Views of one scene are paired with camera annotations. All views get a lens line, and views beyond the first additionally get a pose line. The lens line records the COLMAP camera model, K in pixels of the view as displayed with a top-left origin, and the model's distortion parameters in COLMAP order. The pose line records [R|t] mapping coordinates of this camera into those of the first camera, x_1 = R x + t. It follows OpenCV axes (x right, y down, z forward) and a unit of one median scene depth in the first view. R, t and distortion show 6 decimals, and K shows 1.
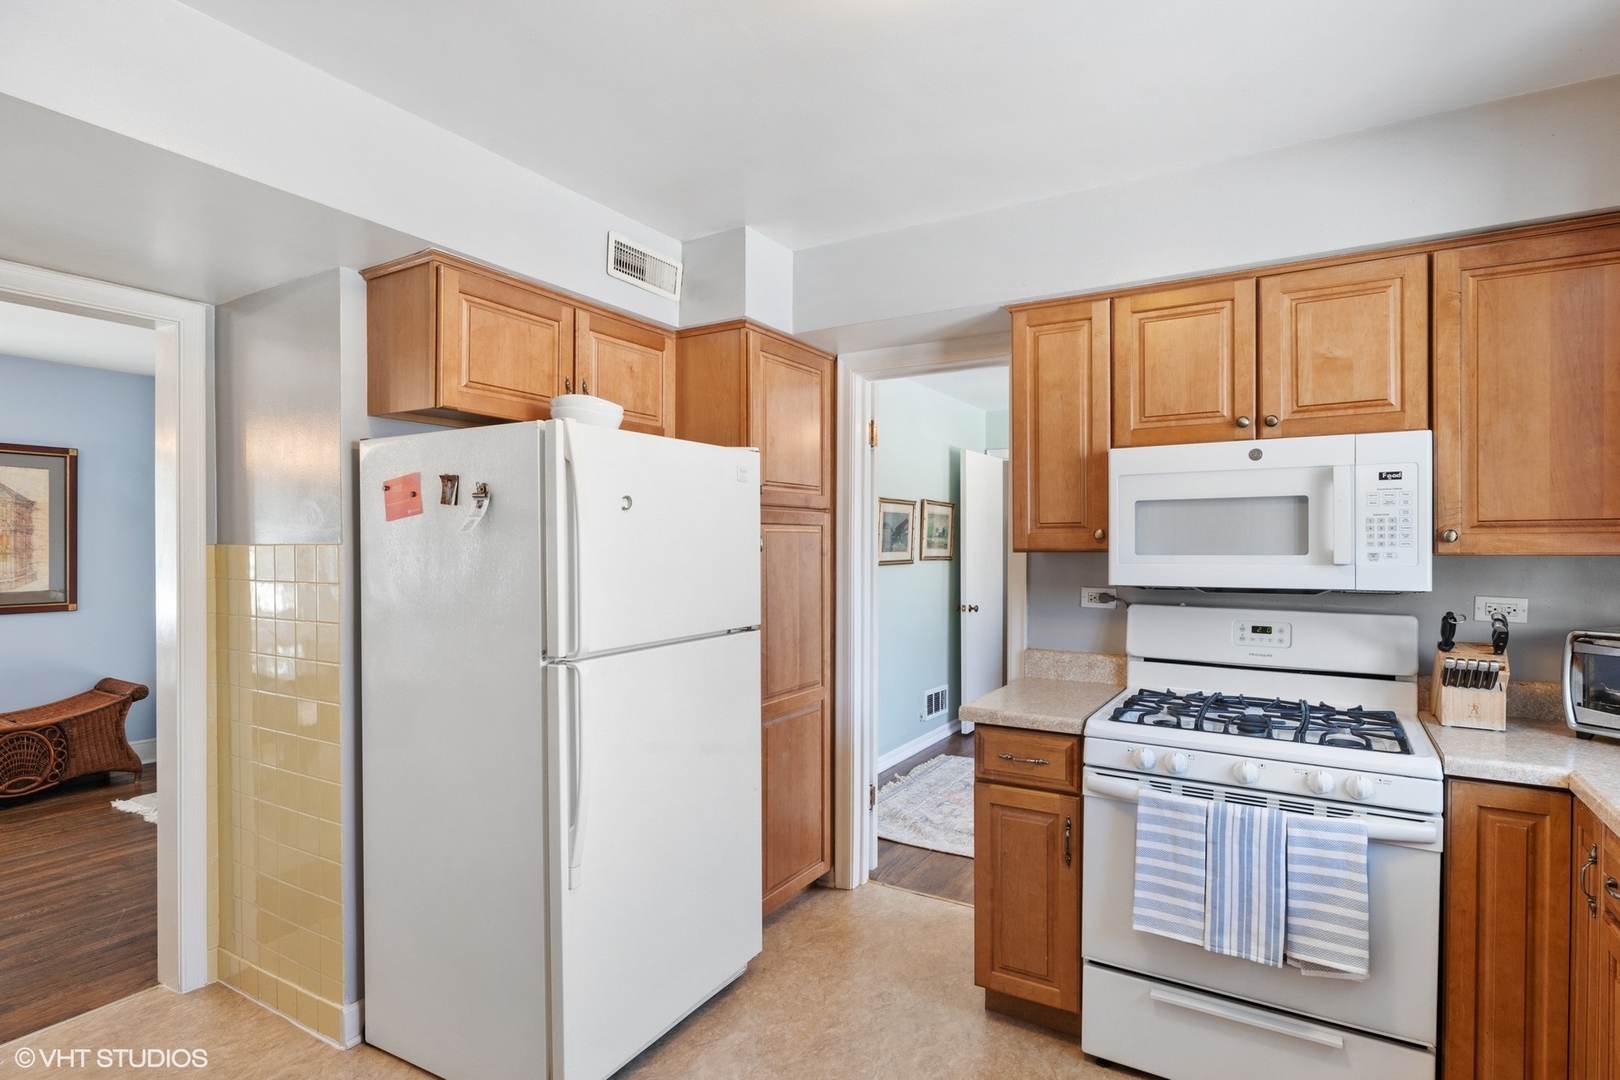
lens RADIAL K [[829.7, 0, 843.6], [0, 829.7, 545.3], [0, 0, 1]] dist [-0.000512, -0.000490]
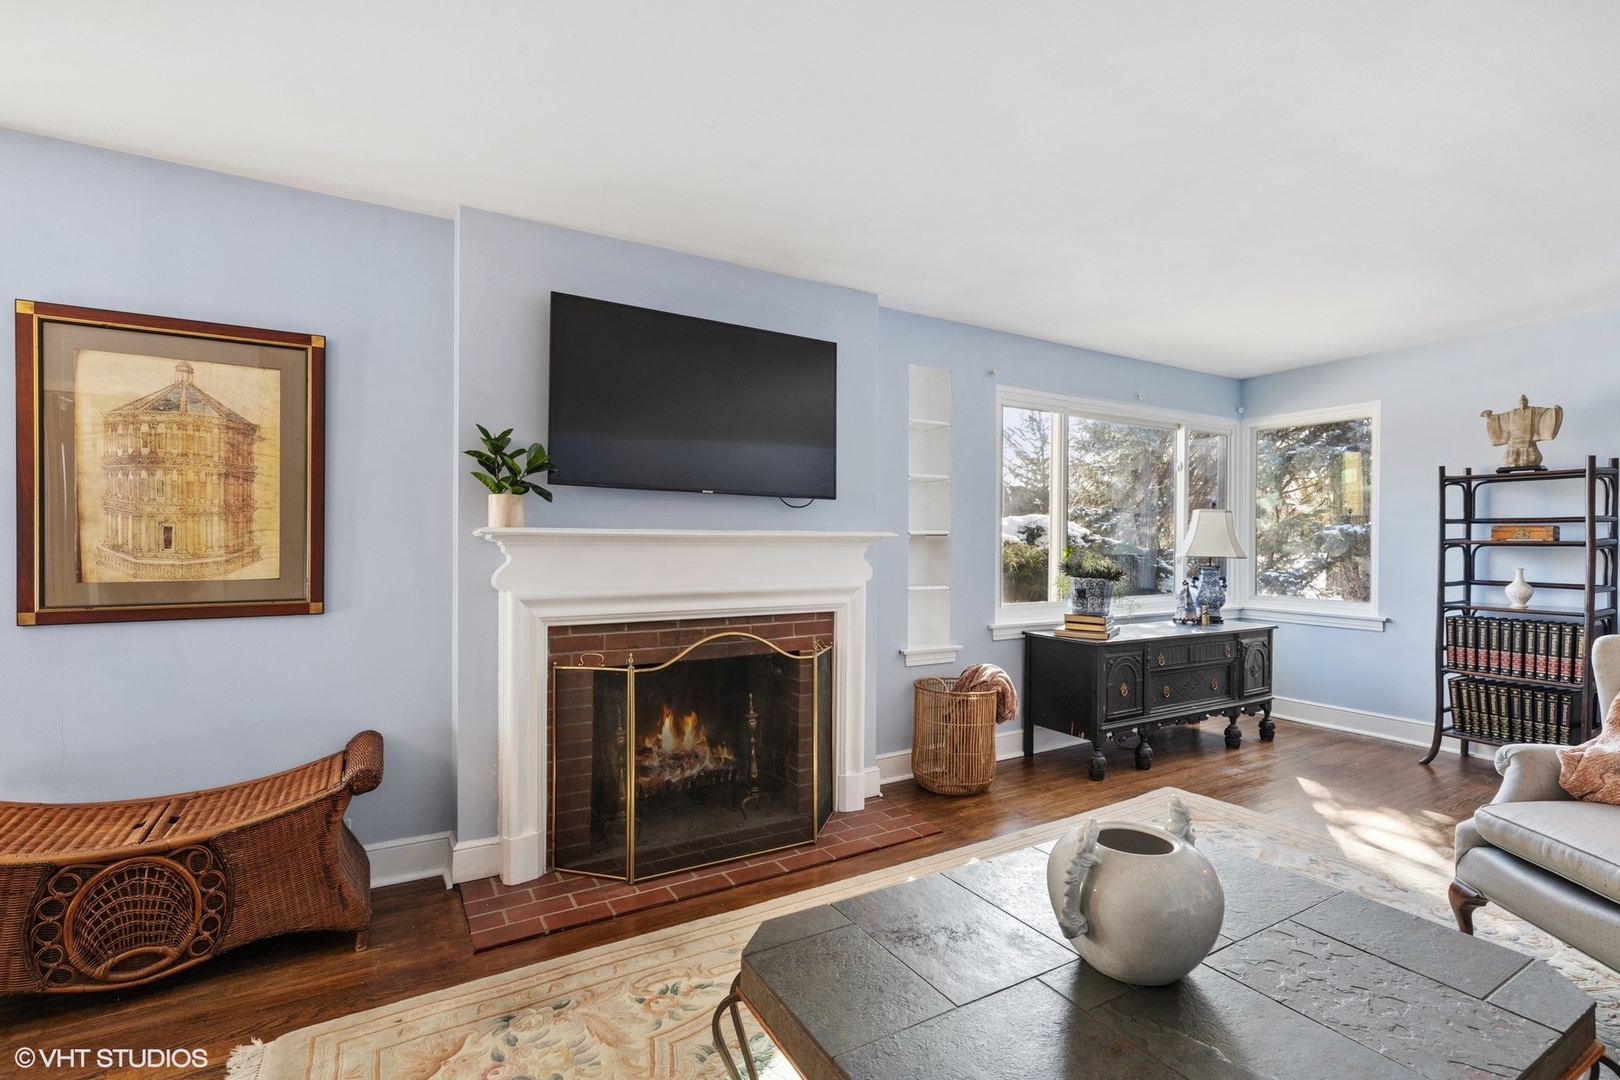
lens RADIAL K [[743.6, 0, 838.5], [0, 743.6, 542.3], [0, 0, 1]] dist [-0.002938, 0.000303]
pose [[0.872196, 0.003209, -0.489145, -0.369783], [-0.004252, 0.999990, -0.001022, 0.028478], [0.489137, 0.002971, 0.872202, 0.754340]]
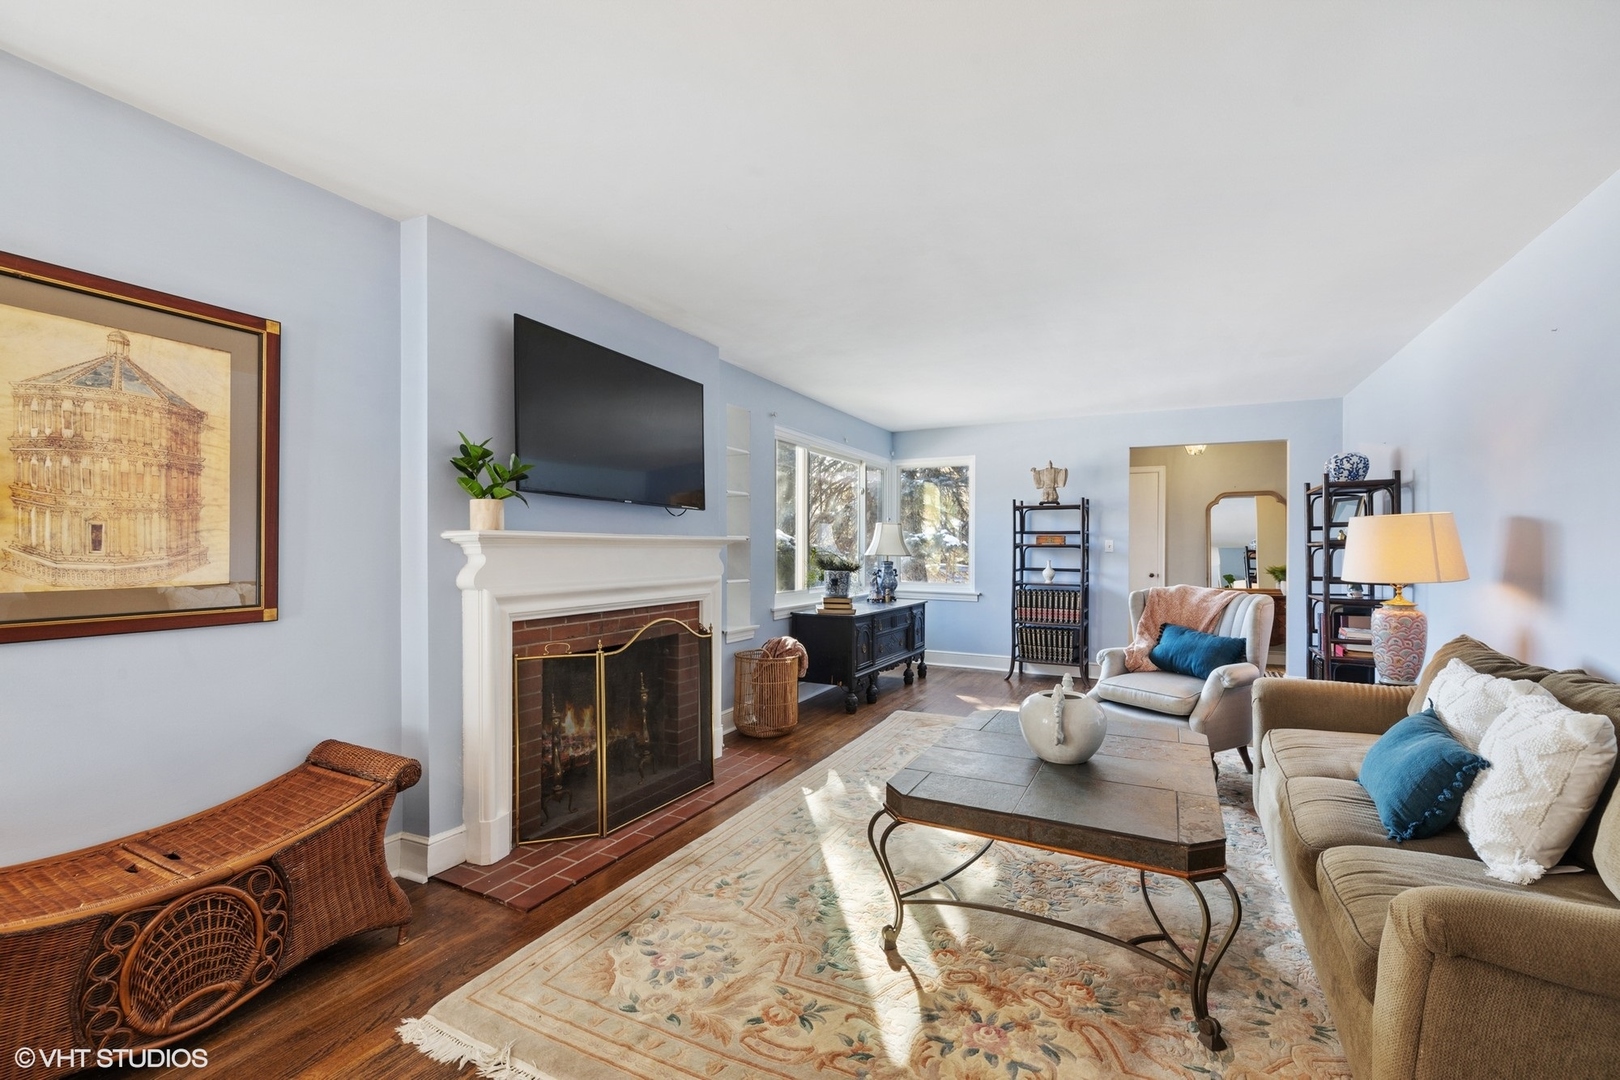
lens RADIAL K [[682.1, 0, 826.6], [0, 682.1, 546.4], [0, 0, 1]] dist [0.002171, -0.000419]
pose [[0.998173, 0.003399, 0.060327, -0.620224], [-0.003250, 0.999991, -0.002559, 0.031381], [-0.060335, 0.002358, 0.998175, 0.556400]]
